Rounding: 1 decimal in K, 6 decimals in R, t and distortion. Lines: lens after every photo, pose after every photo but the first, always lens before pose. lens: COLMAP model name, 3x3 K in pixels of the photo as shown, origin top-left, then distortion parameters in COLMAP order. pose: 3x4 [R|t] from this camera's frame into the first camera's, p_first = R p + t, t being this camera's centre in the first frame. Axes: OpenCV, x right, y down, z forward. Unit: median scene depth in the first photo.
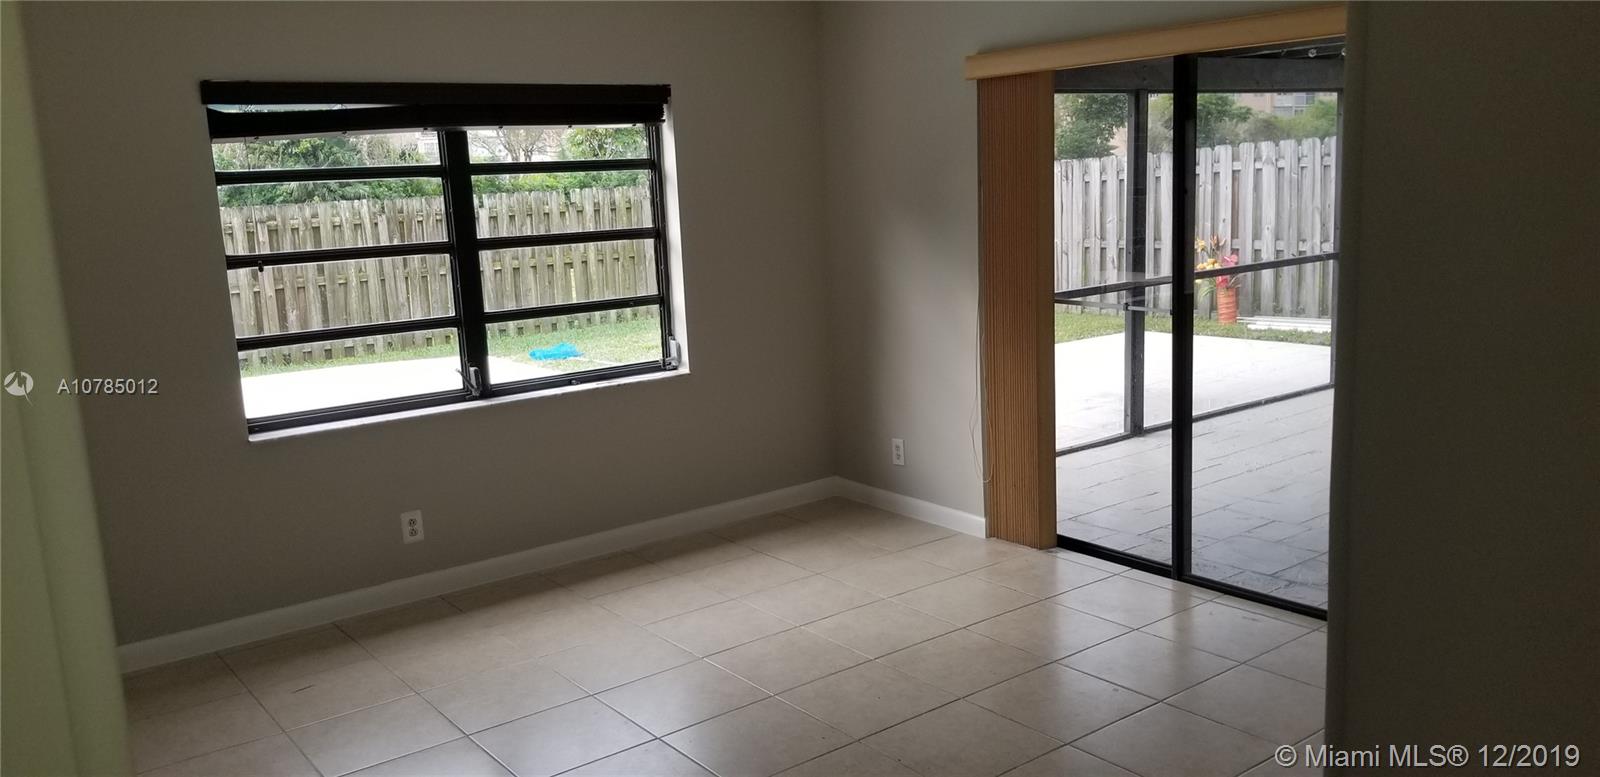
lens RADIAL K [[1247.4, 0, 843.6], [0, 1247.4, 399.3], [0, 0, 1]] dist [0.114428, -0.209277]
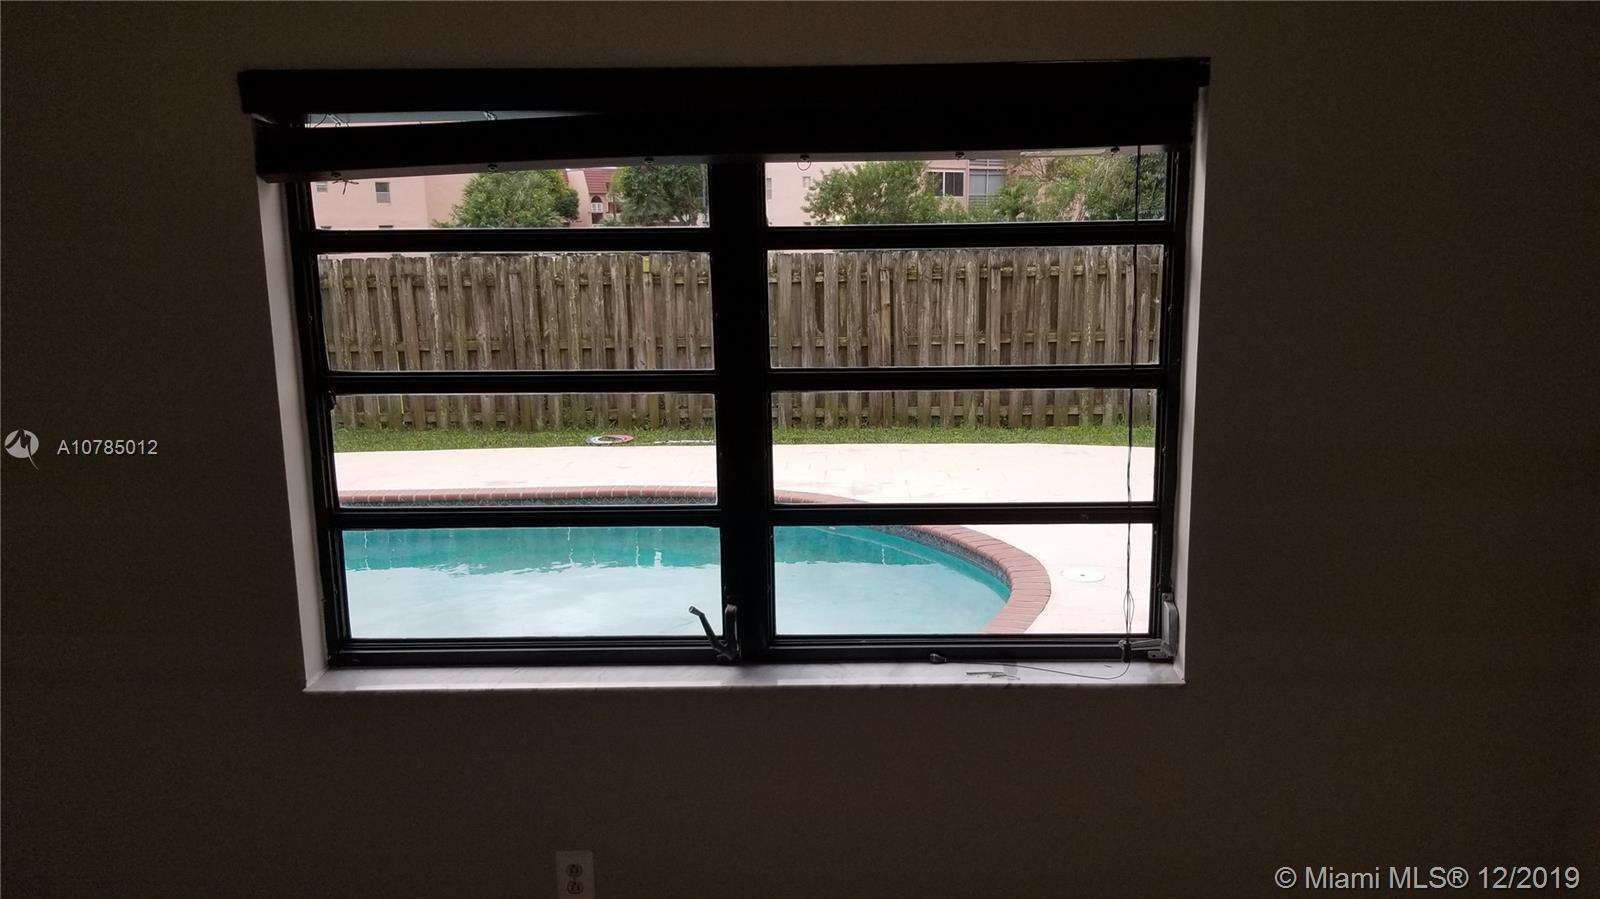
lens RADIAL K [[1258.1, 0, 841.9], [0, 1258.1, 443.1], [0, 0, 1]] dist [0.095560, -0.154153]
pose [[0.773784, 0.142520, -0.617209, 0.025195], [-0.138689, 0.988837, 0.054461, -0.050999], [0.618081, 0.043459, 0.784912, 0.237955]]
